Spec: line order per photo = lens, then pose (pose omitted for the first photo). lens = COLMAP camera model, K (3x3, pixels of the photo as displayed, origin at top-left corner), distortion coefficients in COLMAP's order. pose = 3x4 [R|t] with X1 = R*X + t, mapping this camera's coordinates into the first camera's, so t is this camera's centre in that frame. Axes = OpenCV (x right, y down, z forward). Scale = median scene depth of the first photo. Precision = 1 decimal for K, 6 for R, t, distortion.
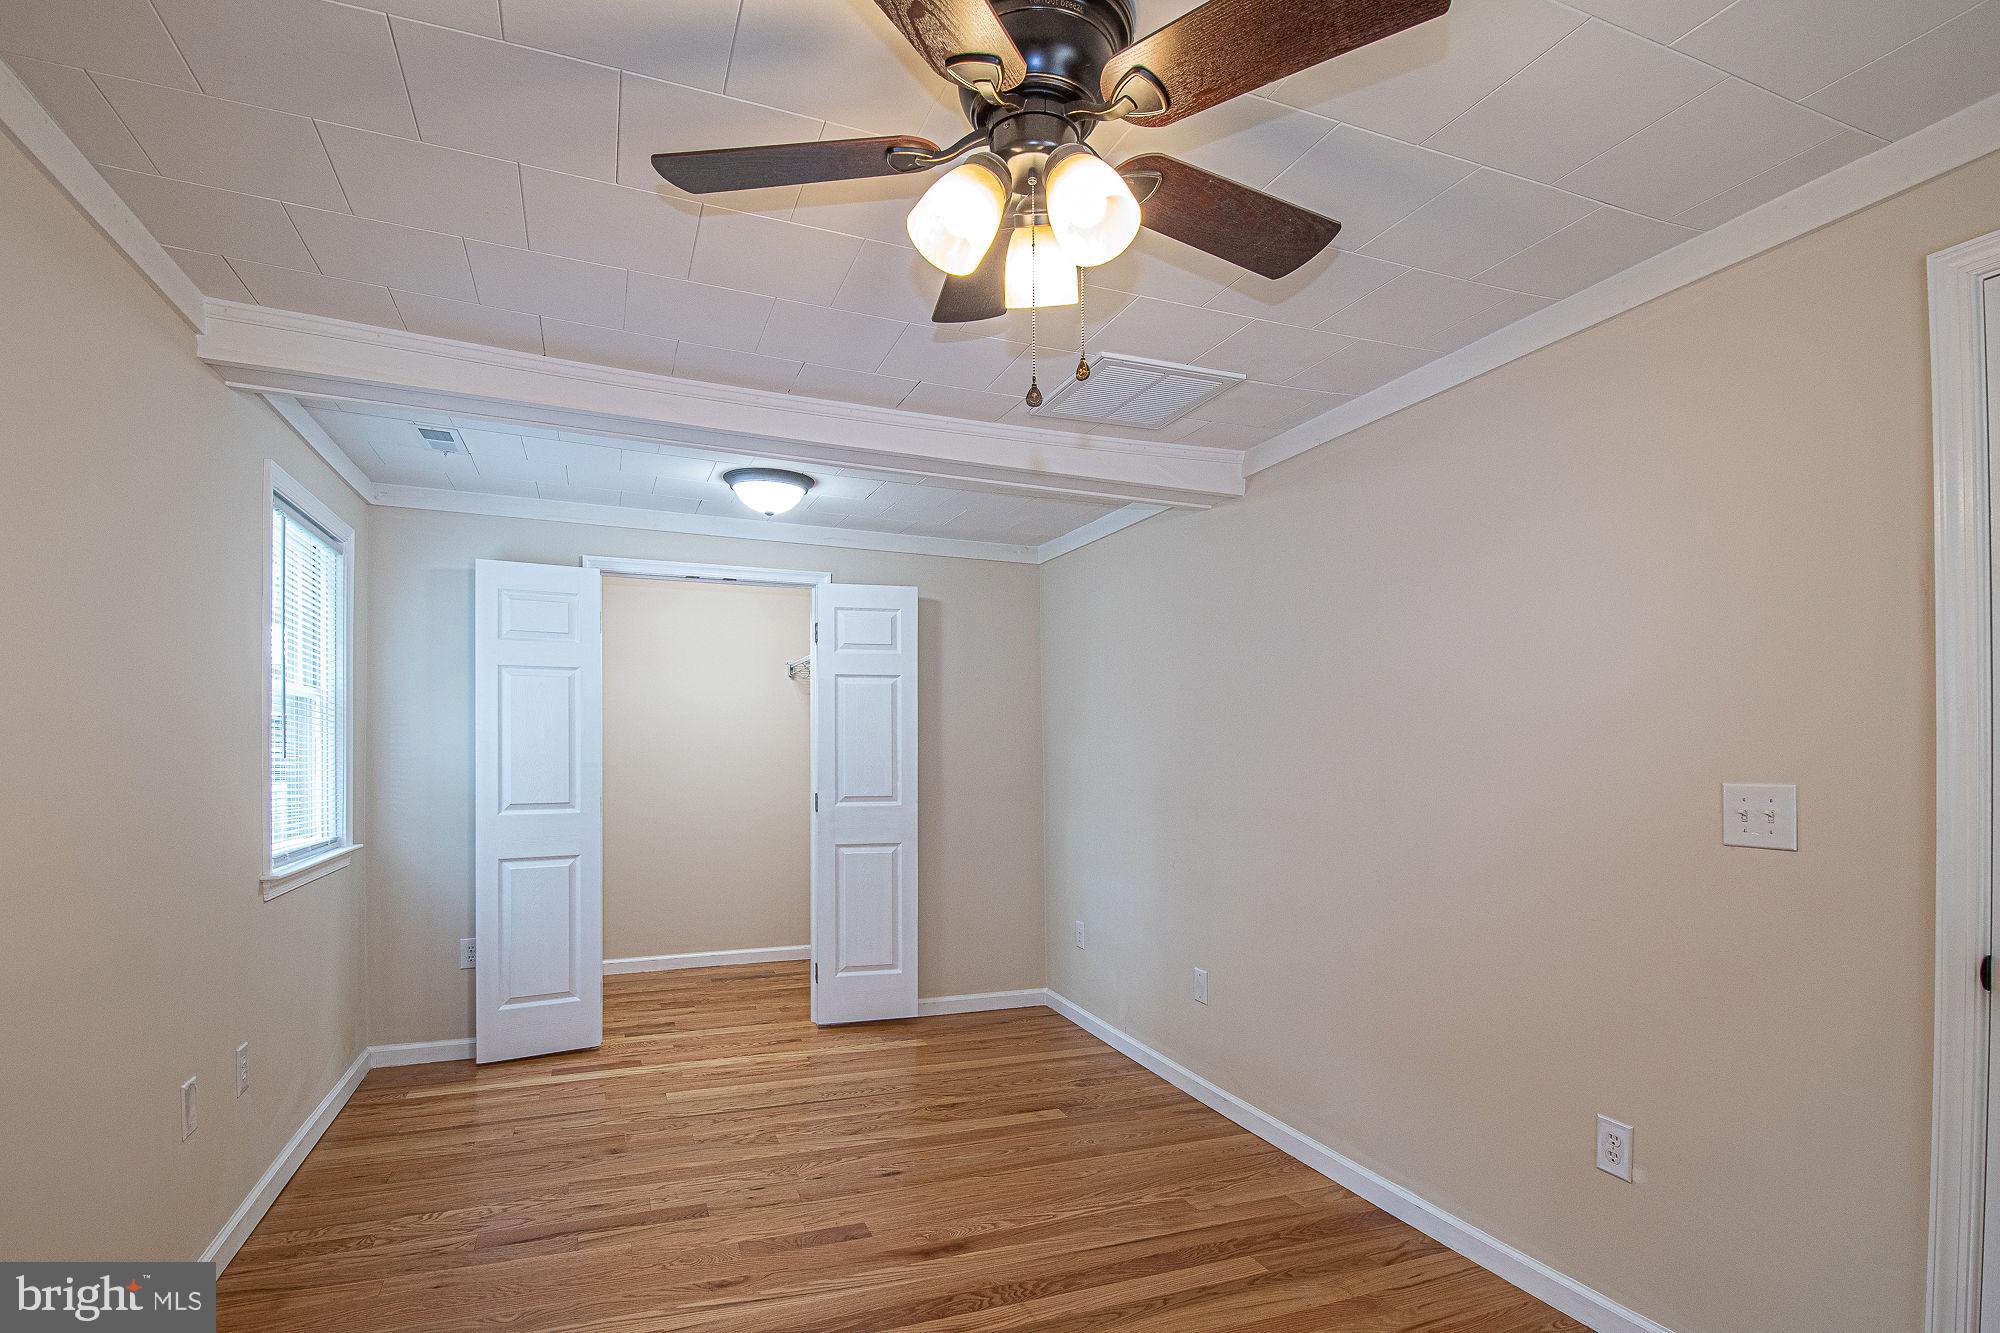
lens RADIAL K [[956.8, 0, 959.2], [0, 956.8, 727.1], [0, 0, 1]] dist [-0.013950, -0.010951]
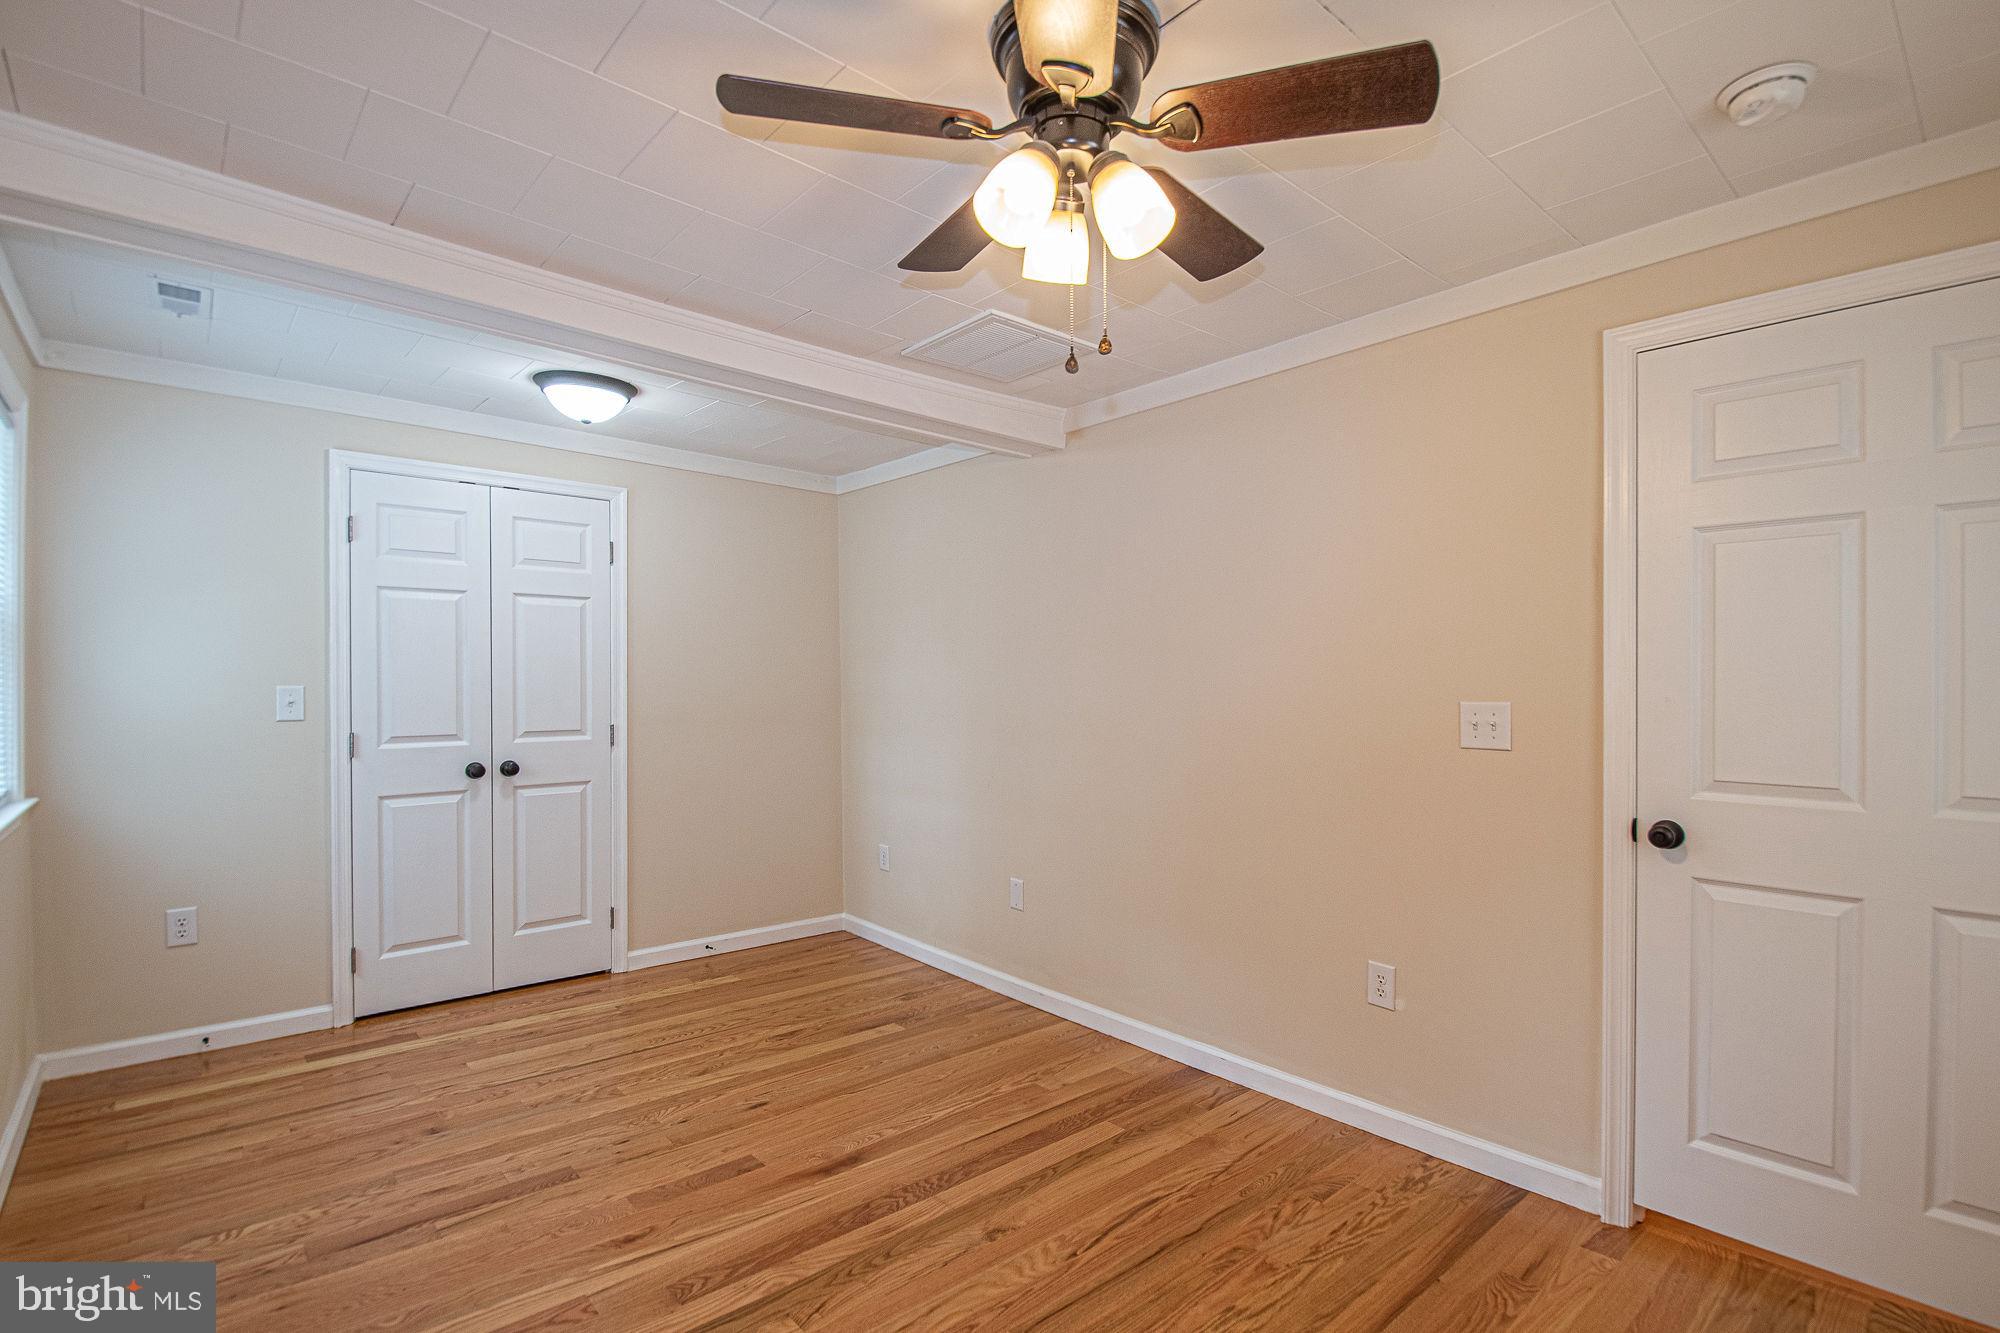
lens RADIAL K [[956.8, 0, 1021.6], [0, 956.8, 665.9], [0, 0, 1]] dist [-0.013950, -0.010951]
pose [[0.927804, 0.003886, 0.373048, -0.184850], [-0.007531, 0.999937, 0.008315, 0.001112], [-0.372993, -0.010524, 0.927775, -0.016147]]
